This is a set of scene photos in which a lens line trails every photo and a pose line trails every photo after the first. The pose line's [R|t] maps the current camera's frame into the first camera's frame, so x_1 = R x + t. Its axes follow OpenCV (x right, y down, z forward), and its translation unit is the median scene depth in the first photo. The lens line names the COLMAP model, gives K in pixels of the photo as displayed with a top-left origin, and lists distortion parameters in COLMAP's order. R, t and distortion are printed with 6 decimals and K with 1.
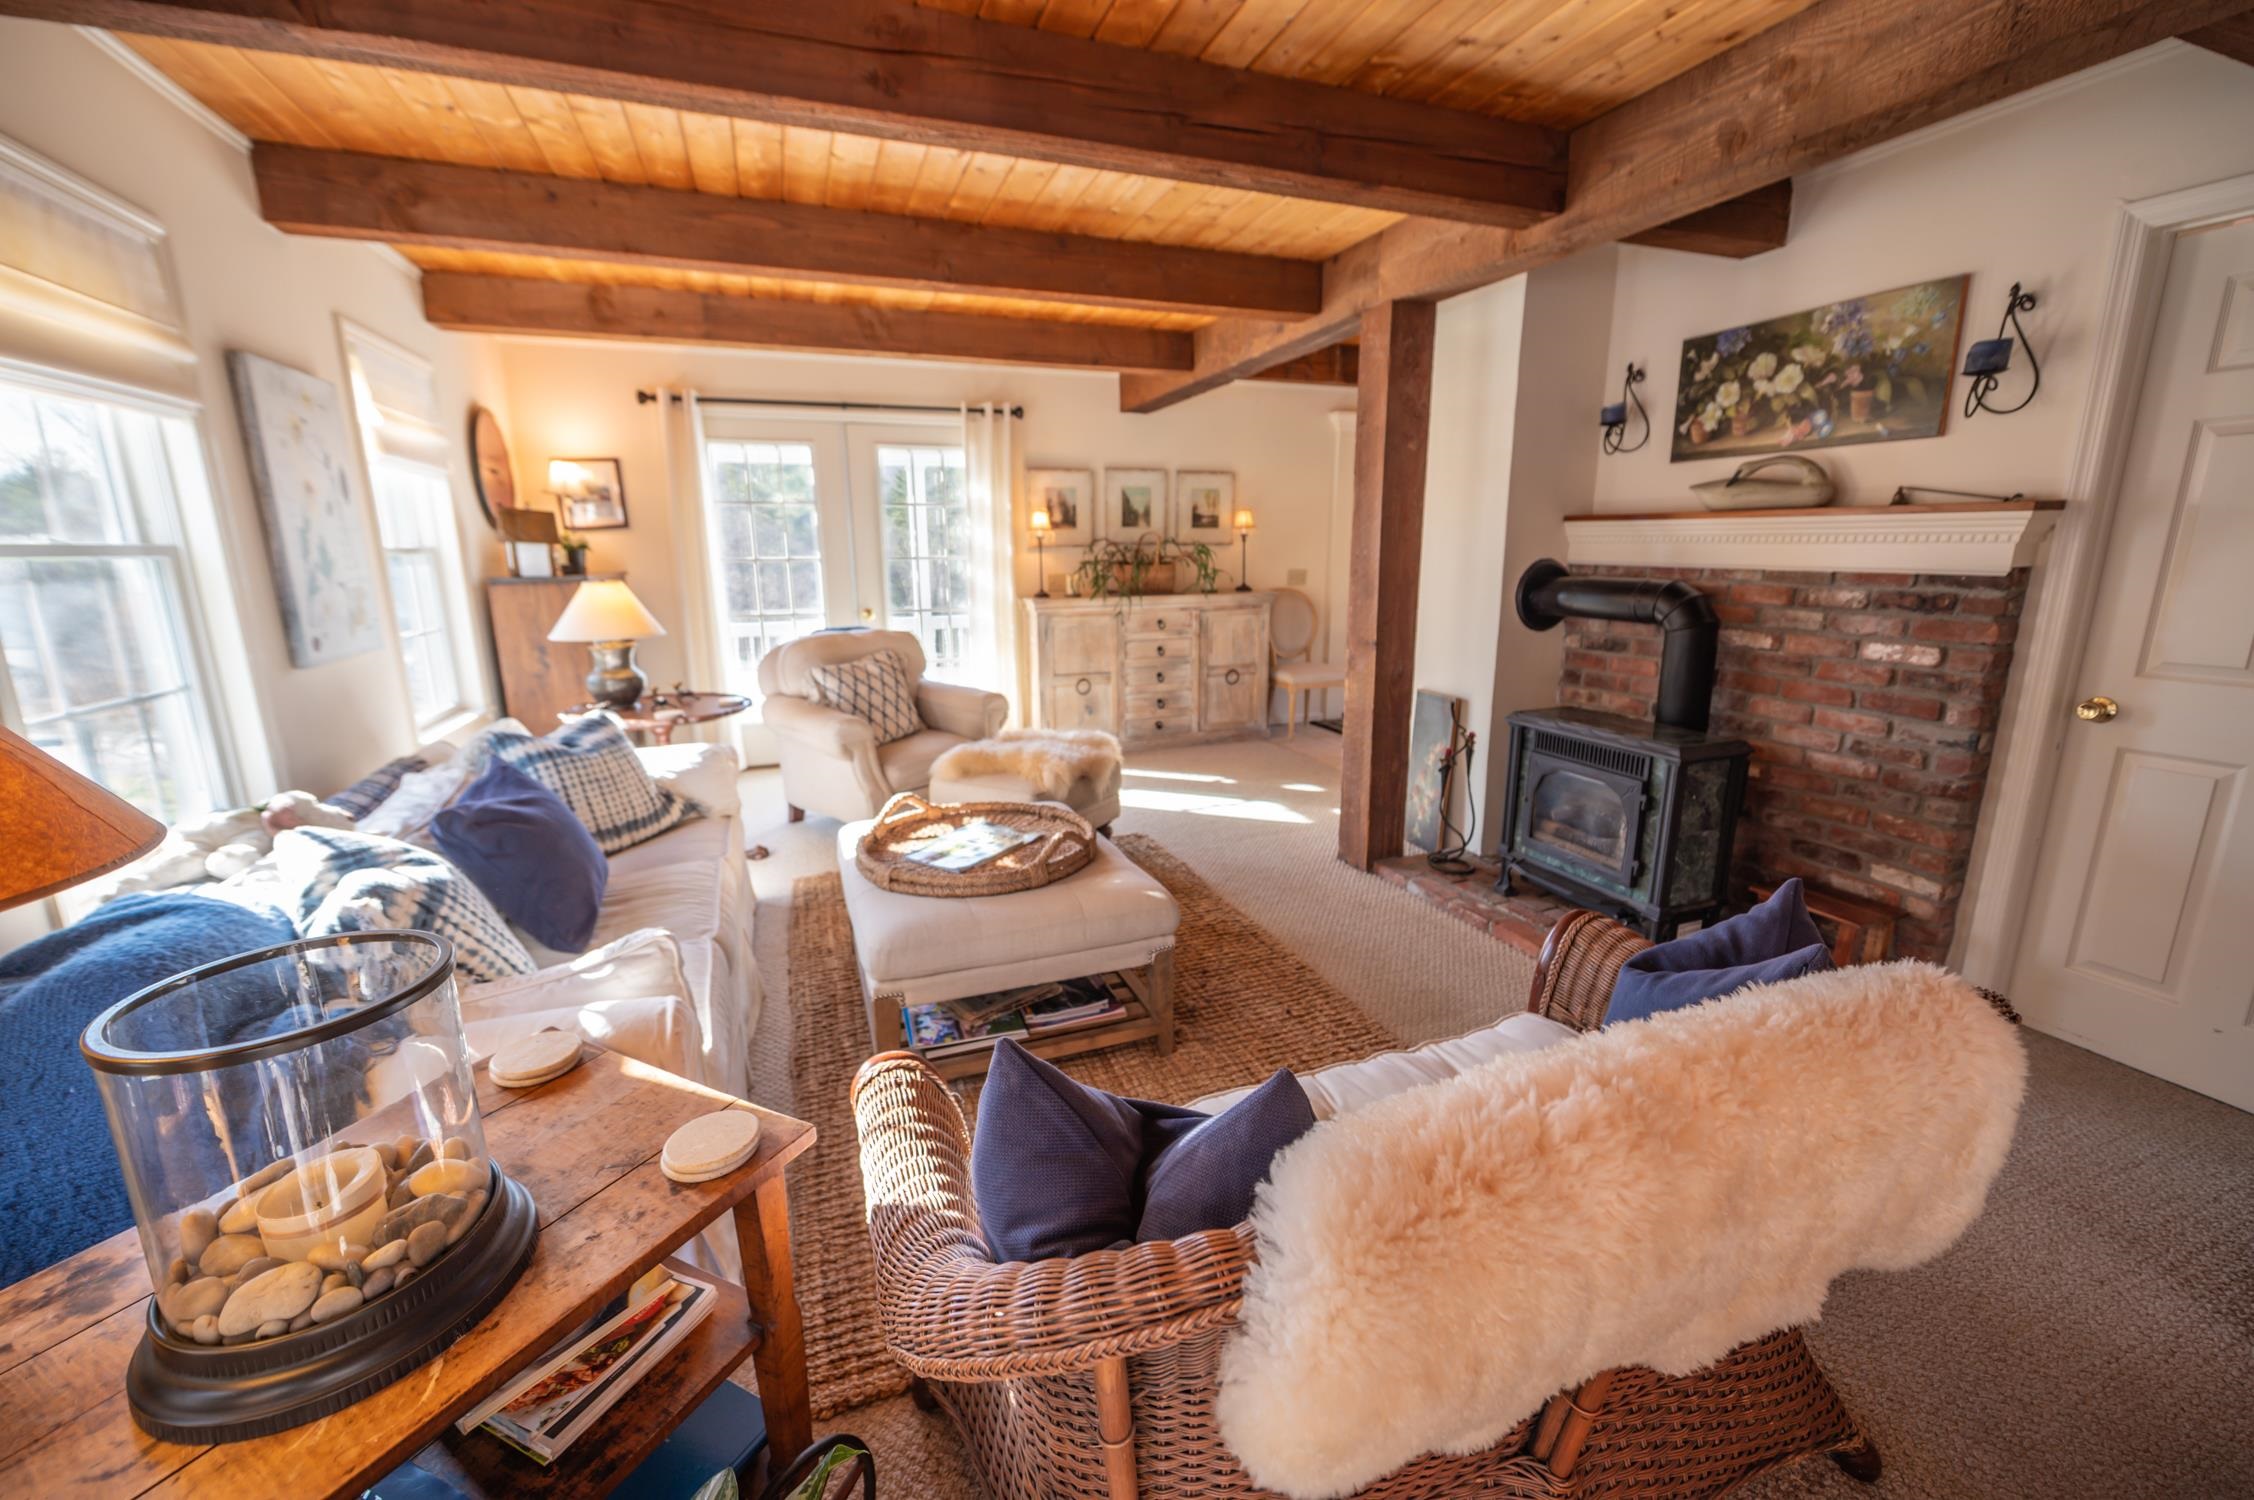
lens RADIAL K [[886.6, 0, 1127.0], [0, 886.6, 750.0], [0, 0, 1]] dist [-0.006361, 0.000074]
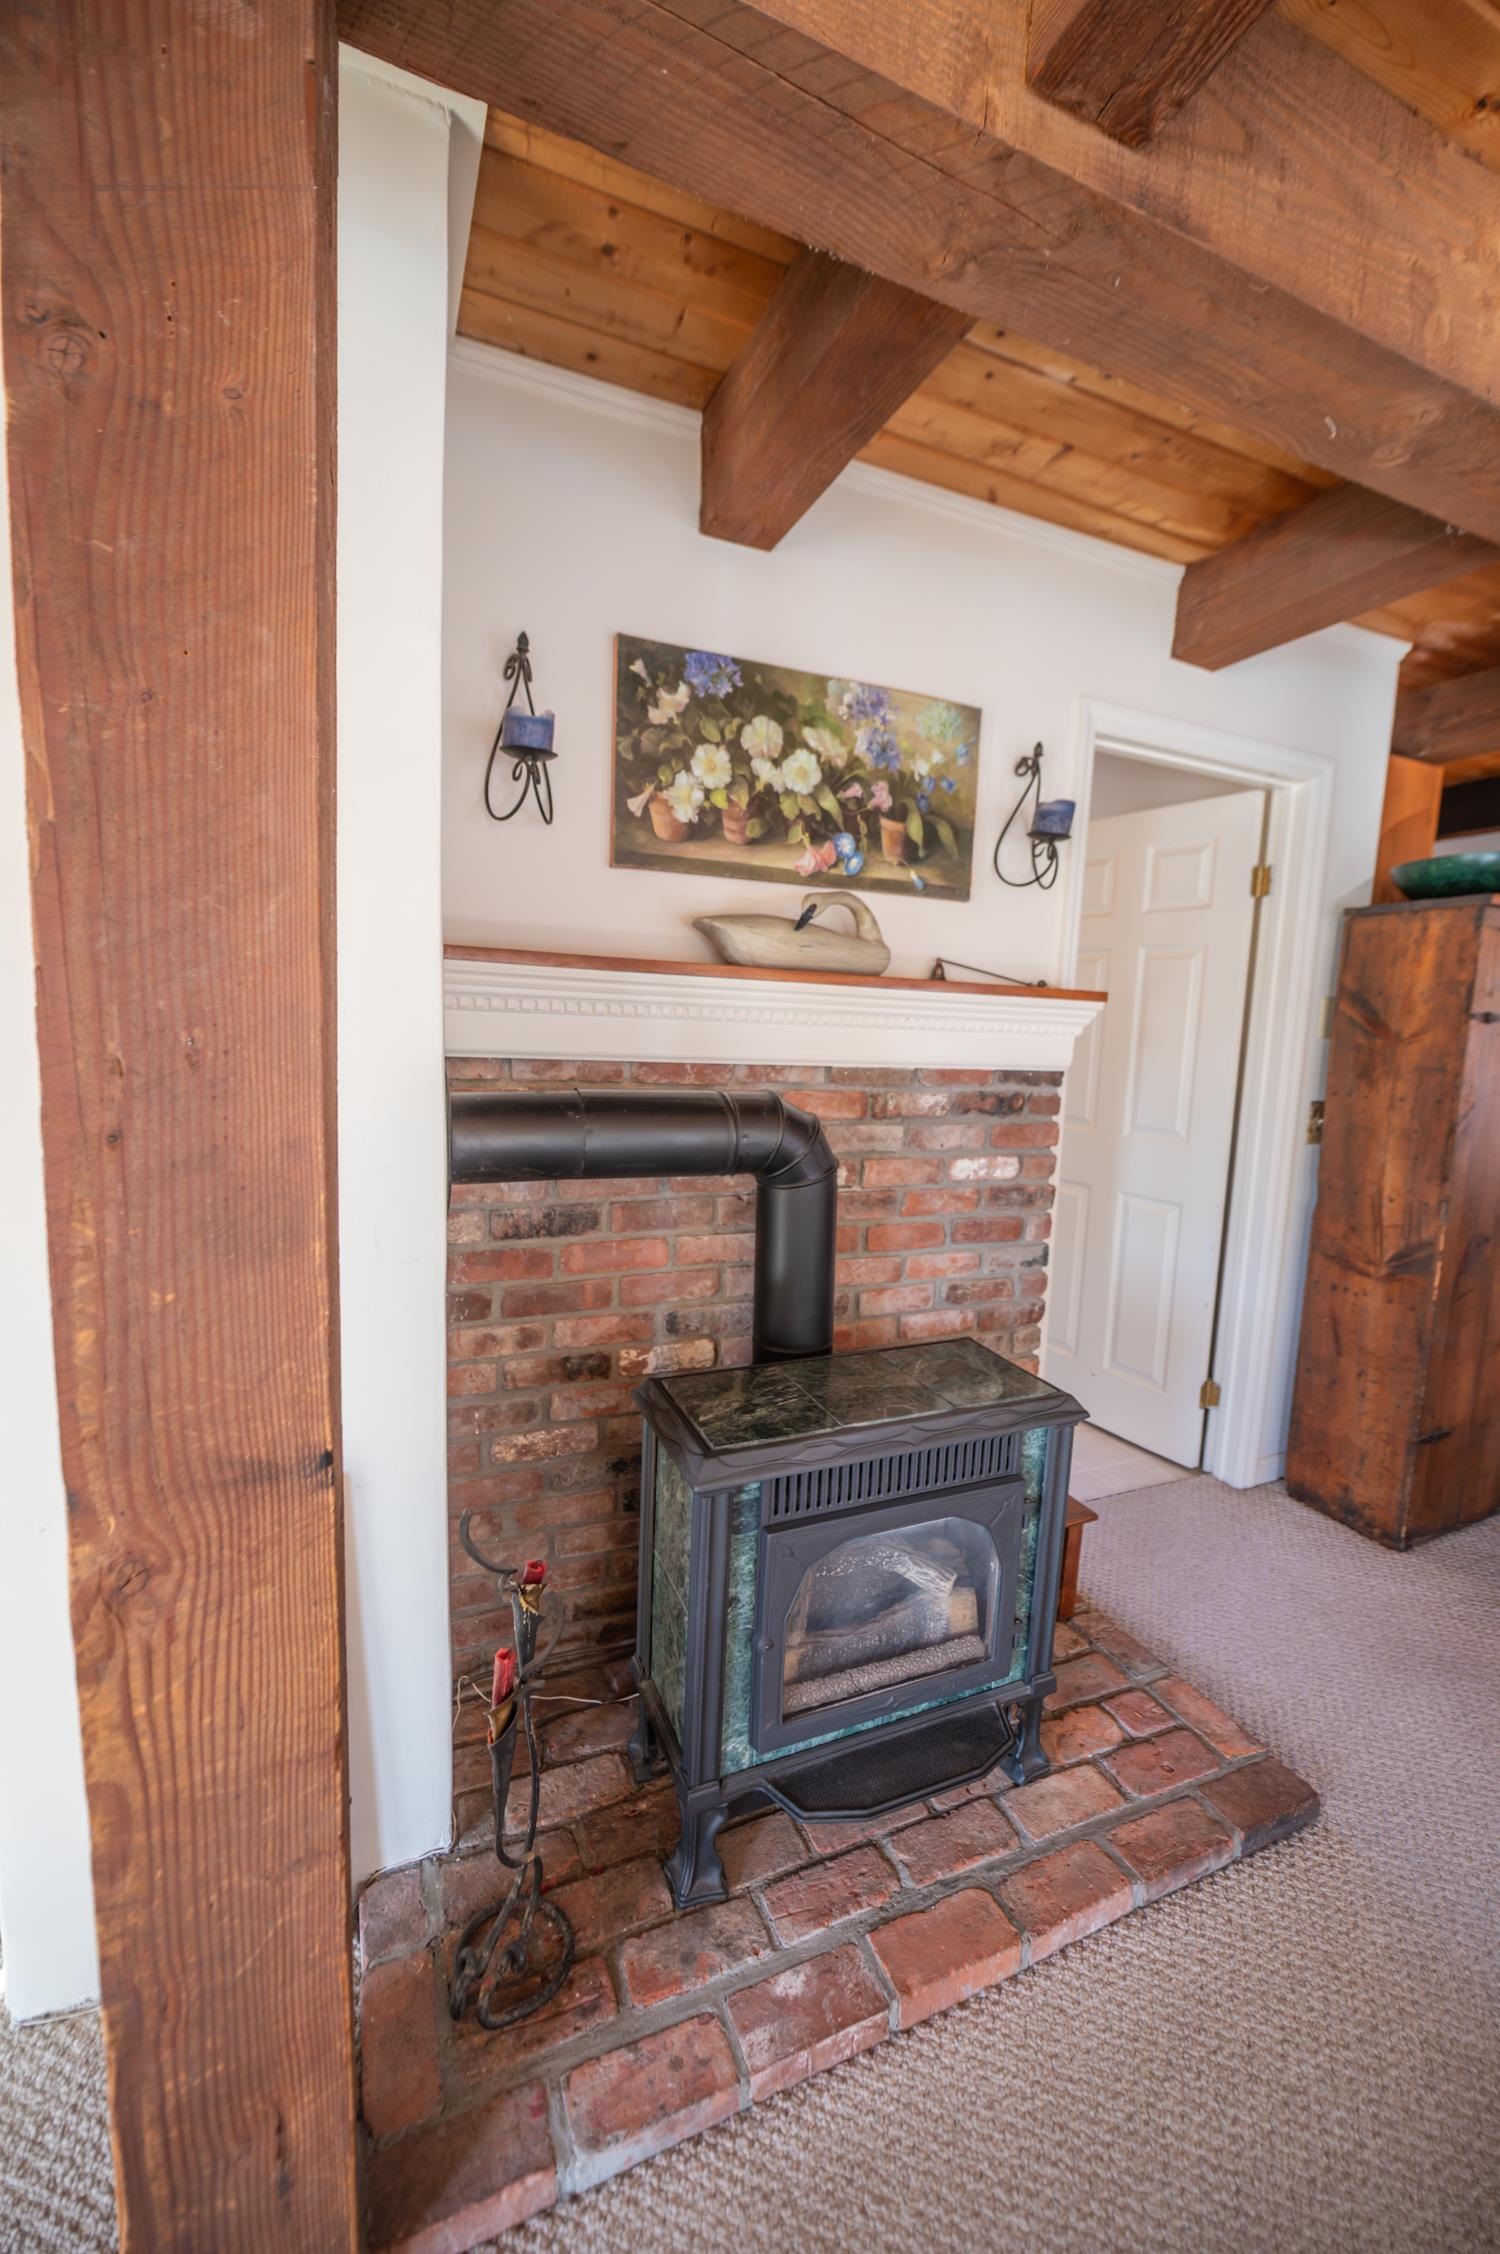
lens RADIAL K [[886.6, 0, 750.0], [0, 886.6, 1127.0], [0, 0, 1]] dist [-0.006361, 0.000074]
pose [[-0.037913, -0.107121, 0.993523, 0.089014], [0.189341, 0.975457, 0.112398, -0.255394], [-0.981179, 0.192376, -0.016700, 1.126161]]
